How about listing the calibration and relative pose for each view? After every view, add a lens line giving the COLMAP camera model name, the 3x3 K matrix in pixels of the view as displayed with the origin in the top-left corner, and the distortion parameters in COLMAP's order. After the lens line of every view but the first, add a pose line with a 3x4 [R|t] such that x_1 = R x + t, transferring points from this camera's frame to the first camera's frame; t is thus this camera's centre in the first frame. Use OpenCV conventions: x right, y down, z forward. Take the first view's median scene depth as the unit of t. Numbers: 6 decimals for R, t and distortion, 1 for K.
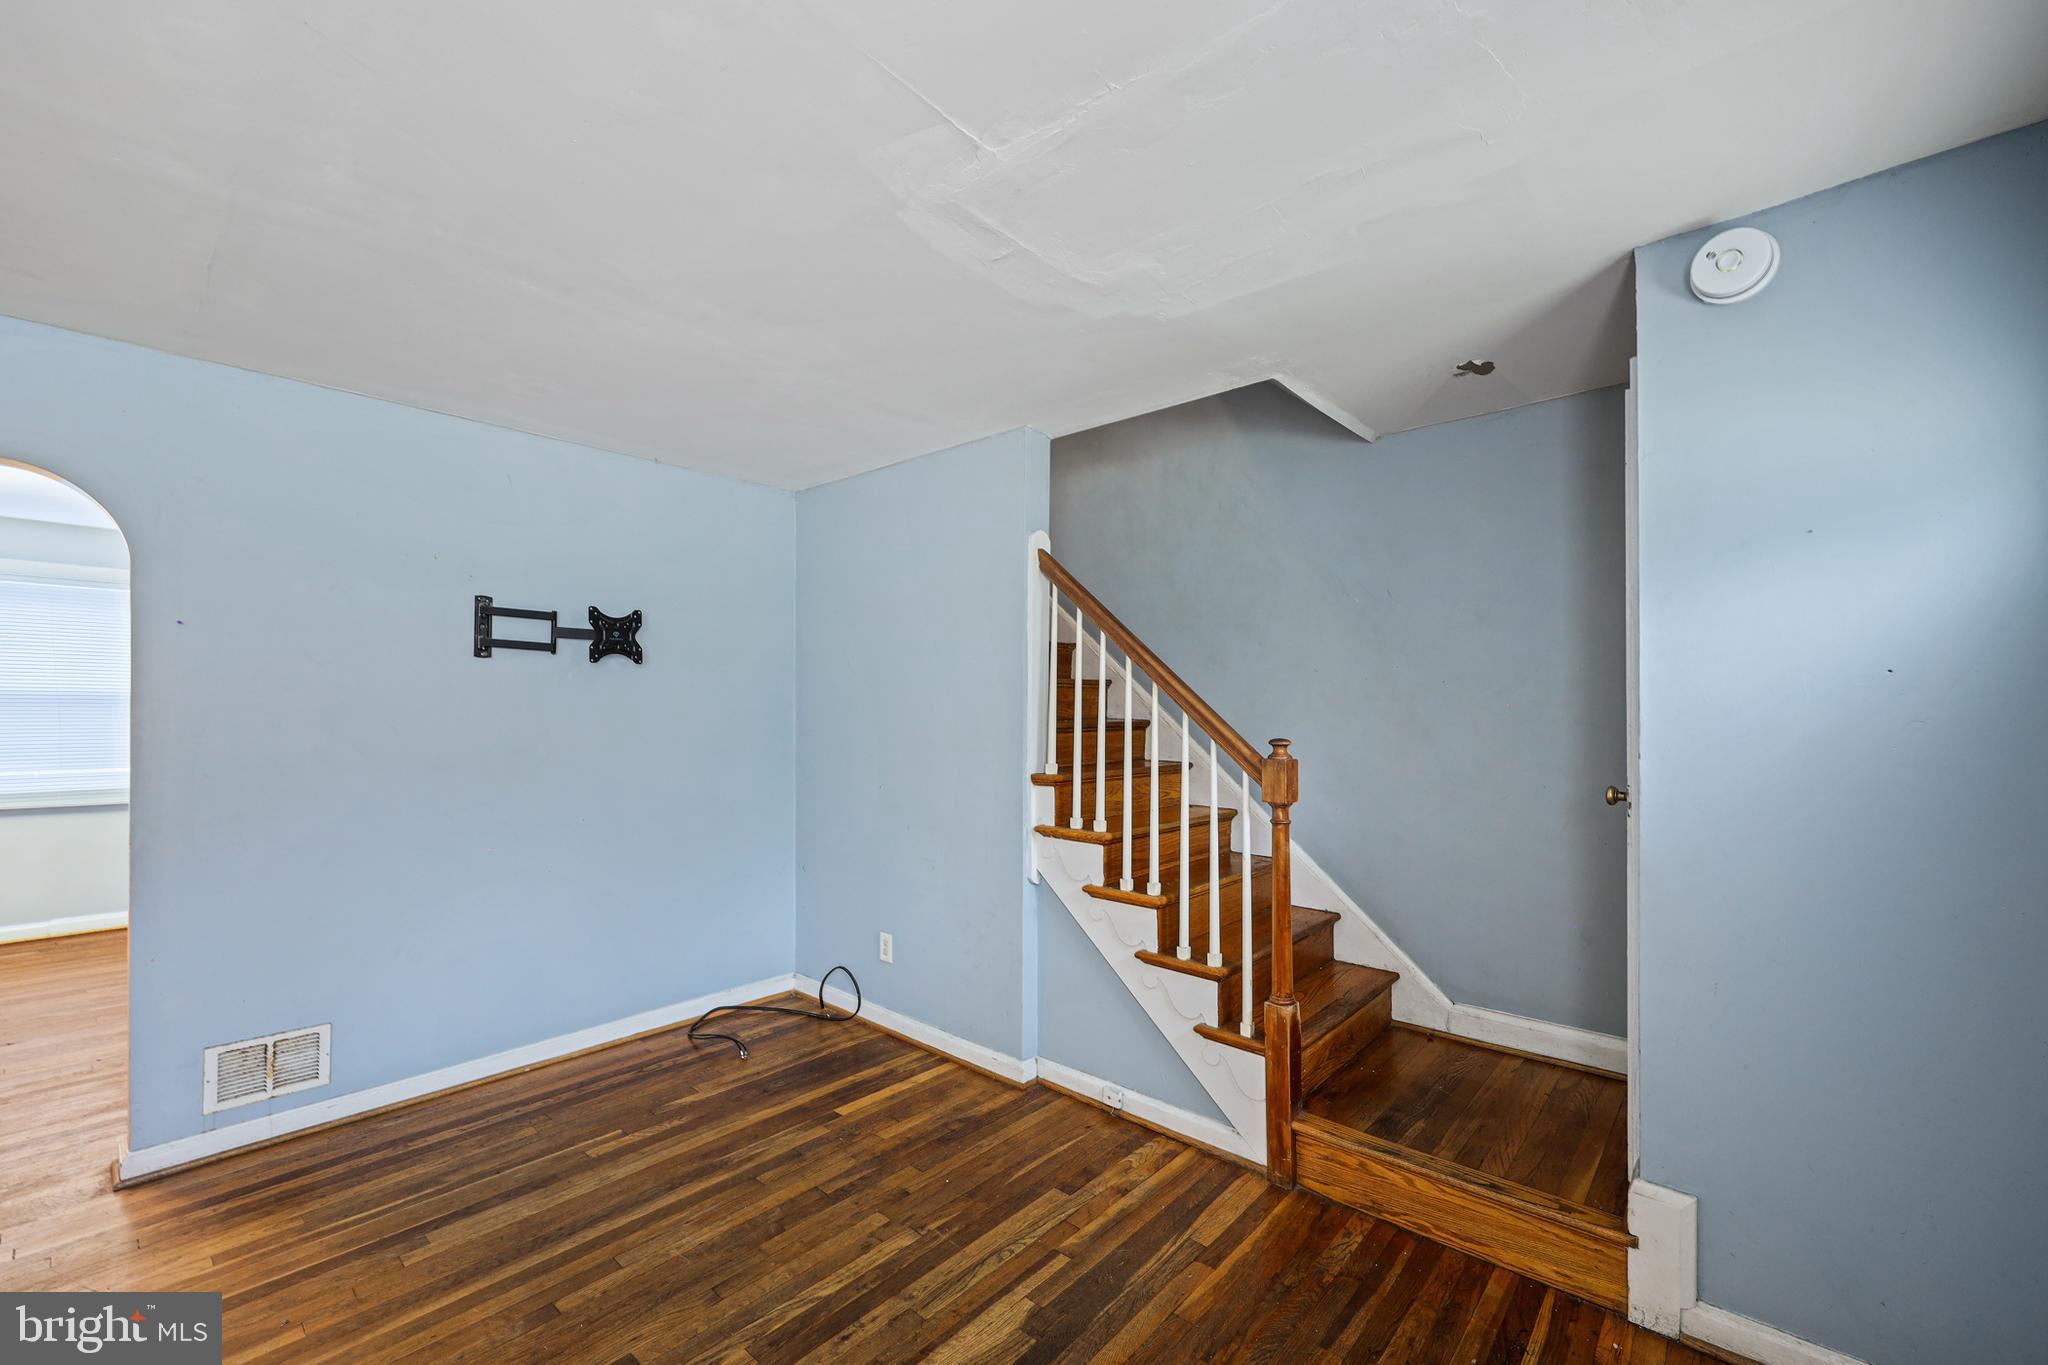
lens RADIAL K [[822.9, 0, 1026.7], [0, 822.9, 710.4], [0, 0, 1]] dist [0.000379, 0.000055]
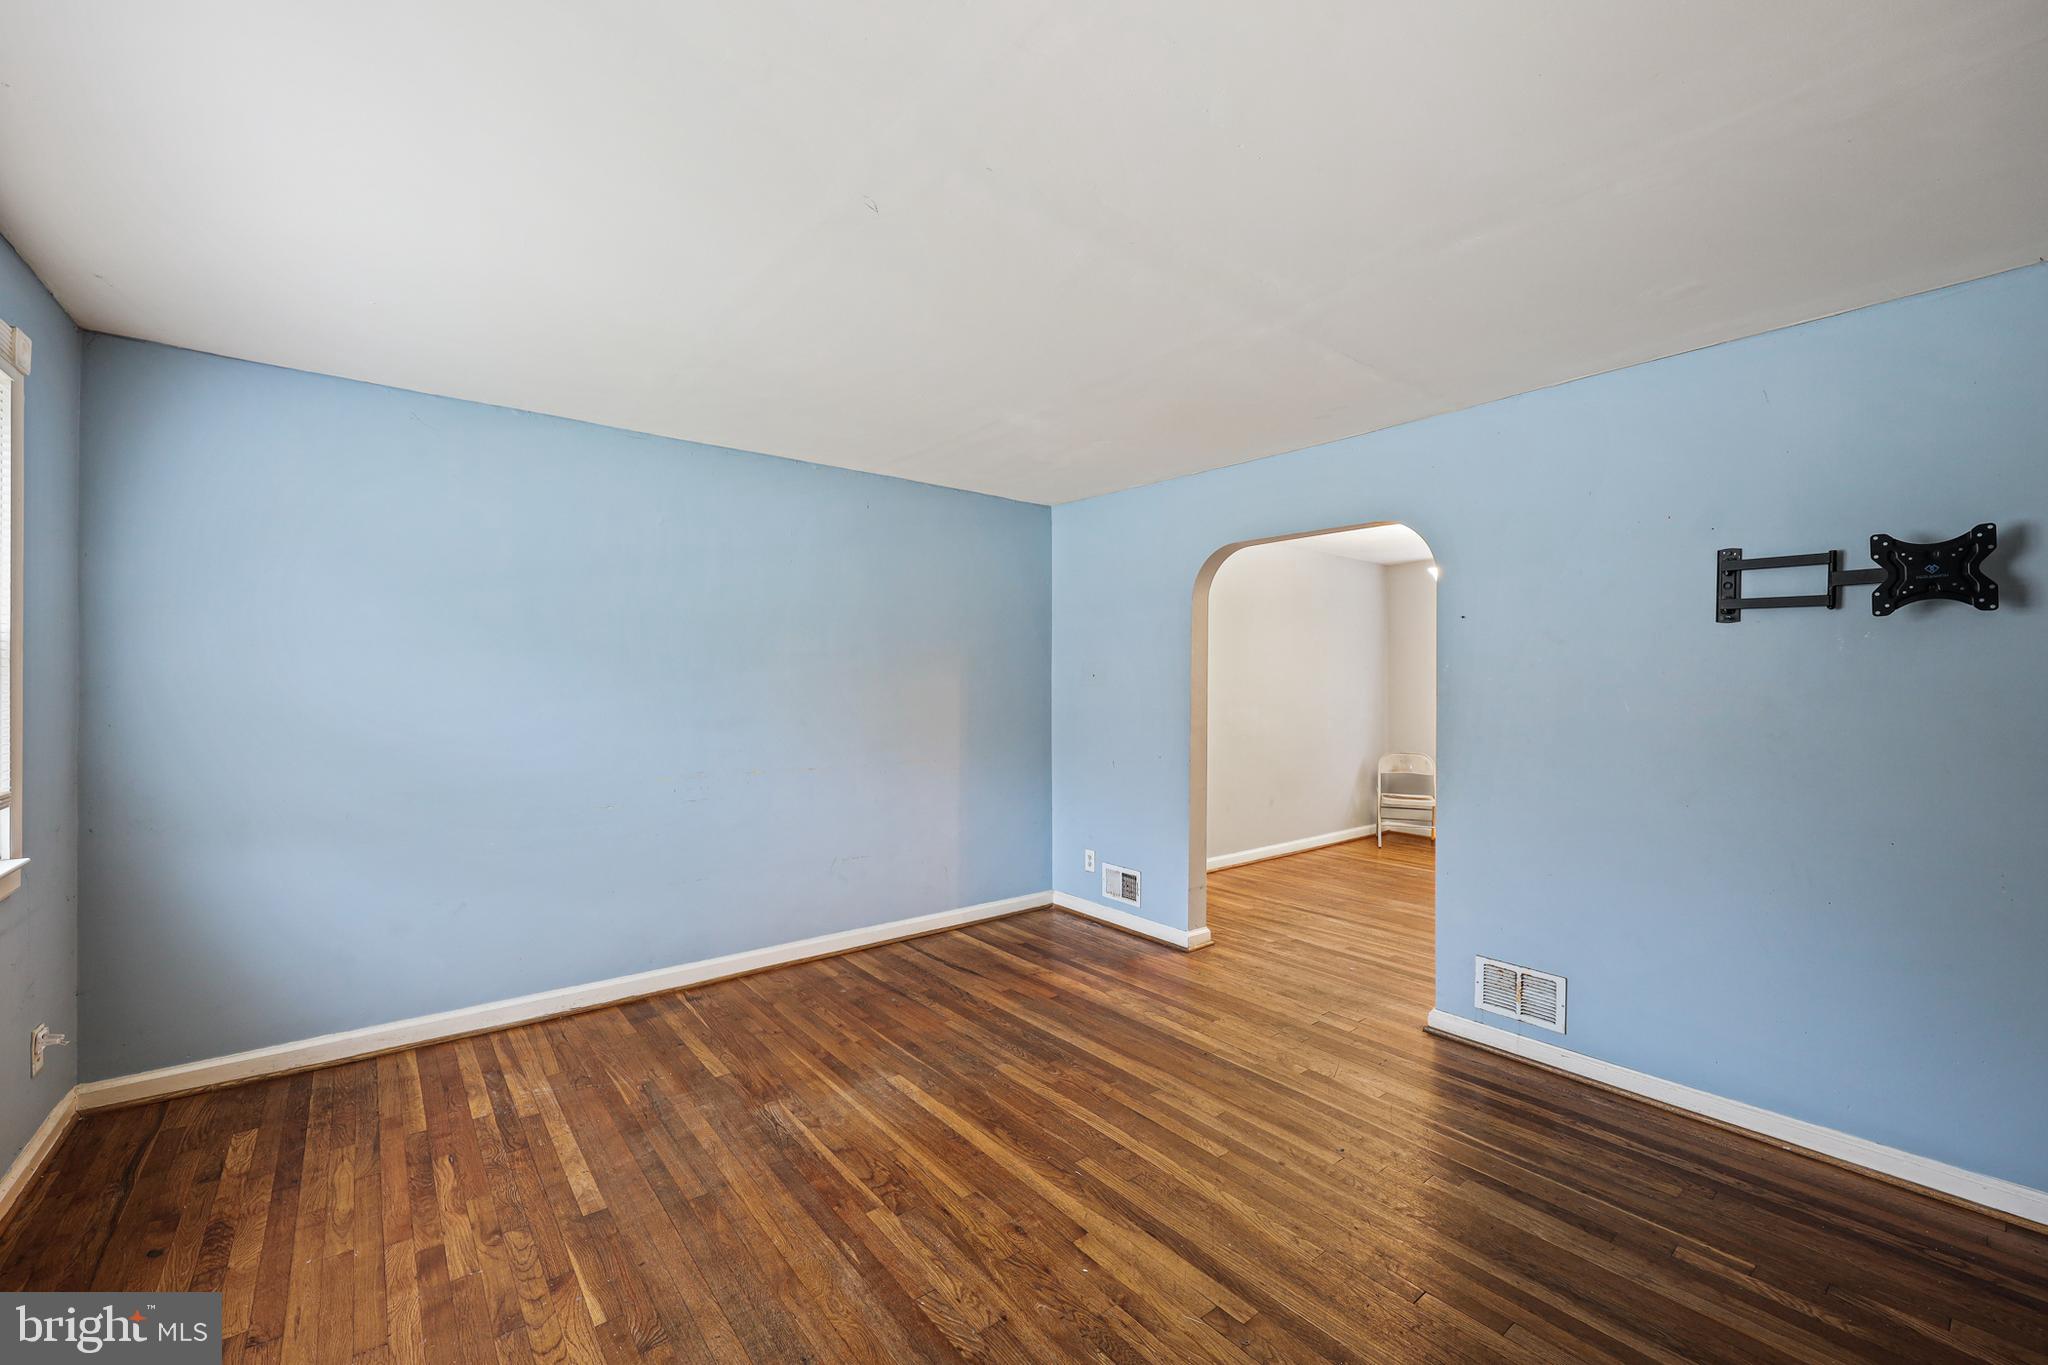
lens RADIAL K [[824.9, 0, 1024.0], [0, 824.9, 682.5], [0, 0, 1]] dist [0.000208, -0.000057]
pose [[-0.170486, -0.005683, -0.985344, 0.331238], [-0.003092, 0.999982, -0.005232, 0.004278], [0.985355, 0.002155, -0.170500, 0.491861]]
